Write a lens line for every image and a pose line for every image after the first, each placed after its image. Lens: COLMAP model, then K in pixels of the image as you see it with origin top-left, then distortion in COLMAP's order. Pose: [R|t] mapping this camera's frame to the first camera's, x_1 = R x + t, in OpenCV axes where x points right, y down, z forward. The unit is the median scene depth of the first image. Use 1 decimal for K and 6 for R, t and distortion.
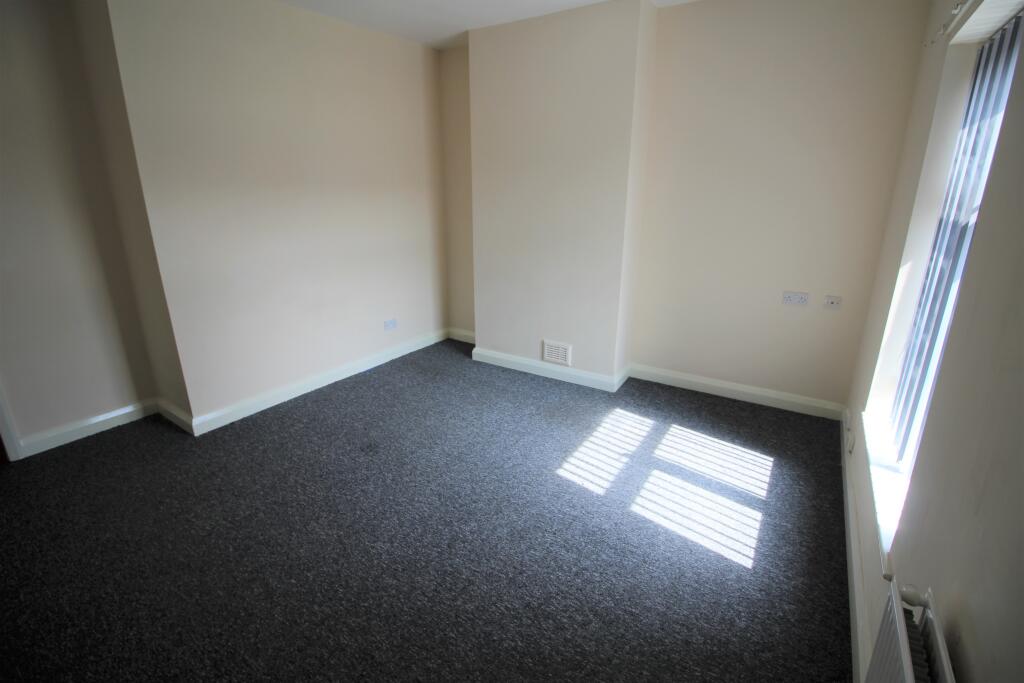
lens RADIAL K [[479.1, 0, 509.5], [0, 479.1, 331.9], [0, 0, 1]] dist [-0.003258, -0.000776]
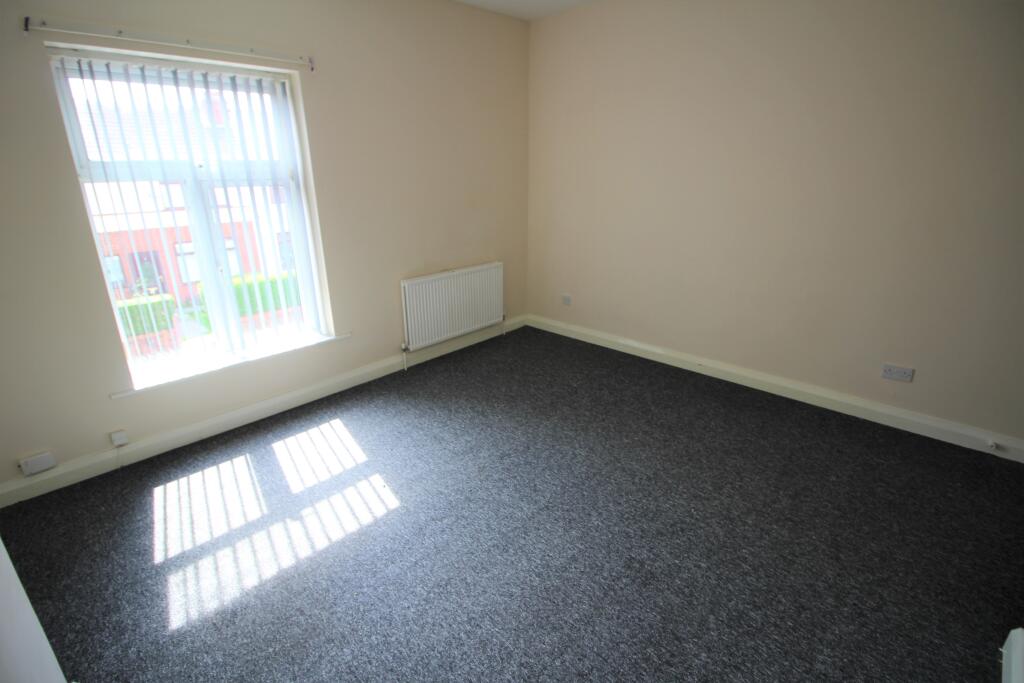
lens RADIAL K [[479.1, 0, 509.5], [0, 479.1, 331.9], [0, 0, 1]] dist [-0.003258, -0.000776]
pose [[-0.979872, -0.045124, 0.194458, -0.249438], [0.076289, 0.815529, 0.573665, -0.438926], [-0.184472, 0.576954, -0.795672, 1.479750]]
